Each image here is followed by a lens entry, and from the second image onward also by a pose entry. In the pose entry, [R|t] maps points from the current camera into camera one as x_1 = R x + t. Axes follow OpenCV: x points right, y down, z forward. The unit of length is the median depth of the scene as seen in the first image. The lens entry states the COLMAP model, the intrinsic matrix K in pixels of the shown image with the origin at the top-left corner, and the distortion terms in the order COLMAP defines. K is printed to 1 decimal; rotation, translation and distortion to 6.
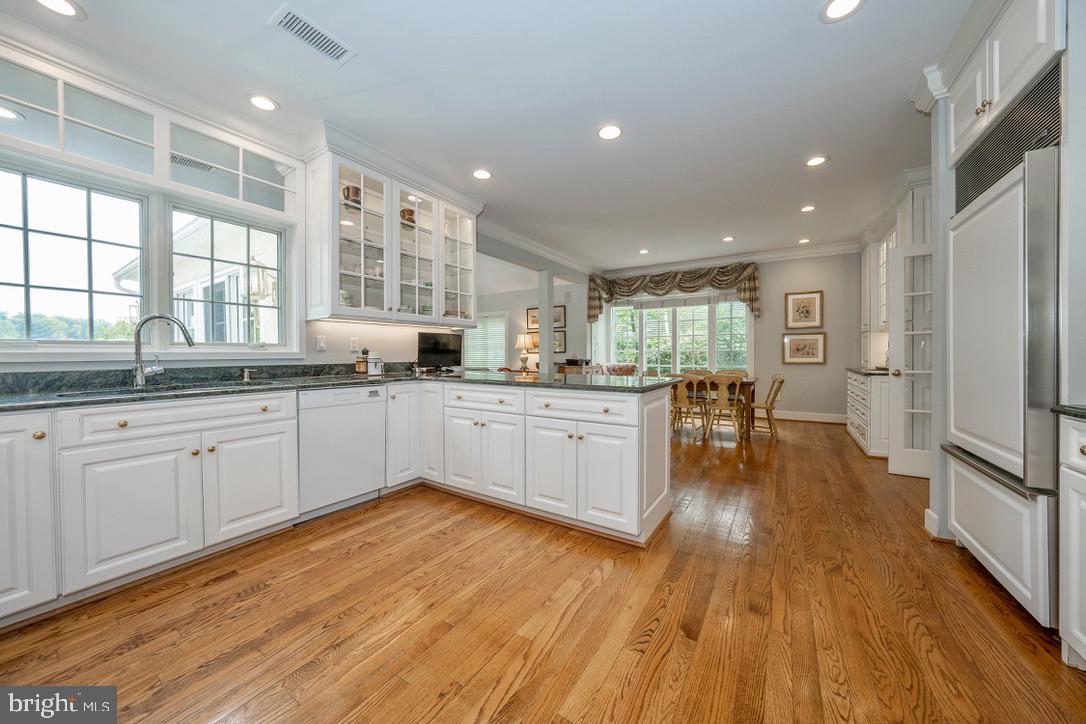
lens RADIAL K [[371.8, 0, 544.9], [0, 371.8, 358.2], [0, 0, 1]] dist [-0.002379, 0.000620]
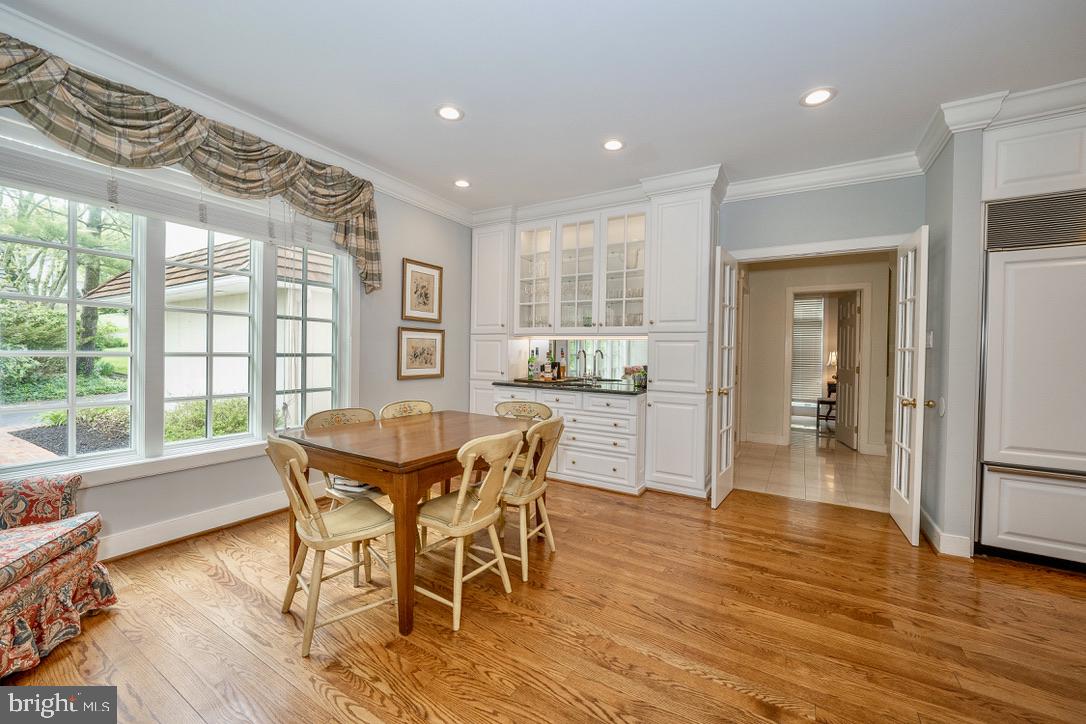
lens RADIAL K [[419.8, 0, 548.4], [0, 419.8, 358.5], [0, 0, 1]] dist [-0.014426, 0.002922]
pose [[-0.024938, -0.016825, 0.999547, -0.017272], [-0.008624, 0.999825, 0.016614, -0.030557], [-0.999652, -0.008206, -0.025079, 0.790502]]
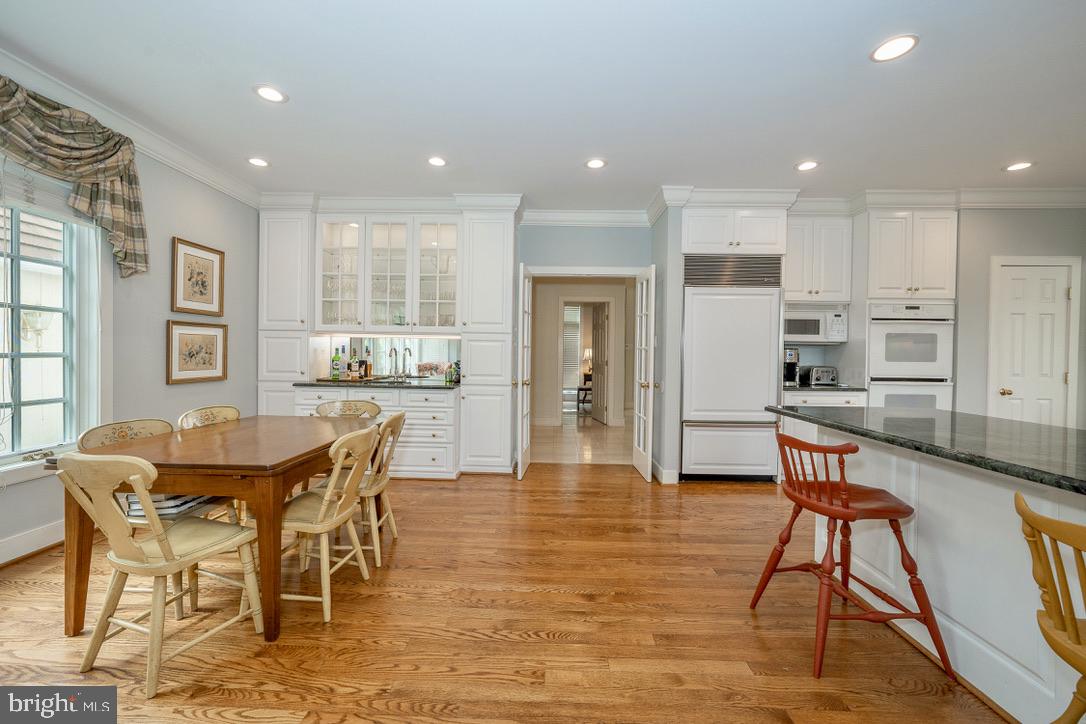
lens RADIAL K [[419.8, 0, 540.9], [0, 419.8, 358.9], [0, 0, 1]] dist [-0.014426, 0.002922]
pose [[-0.511809, -0.022779, 0.858797, -0.061913], [-0.008134, 0.999732, 0.021670, -0.032809], [-0.859061, 0.004105, -0.511857, 0.870038]]
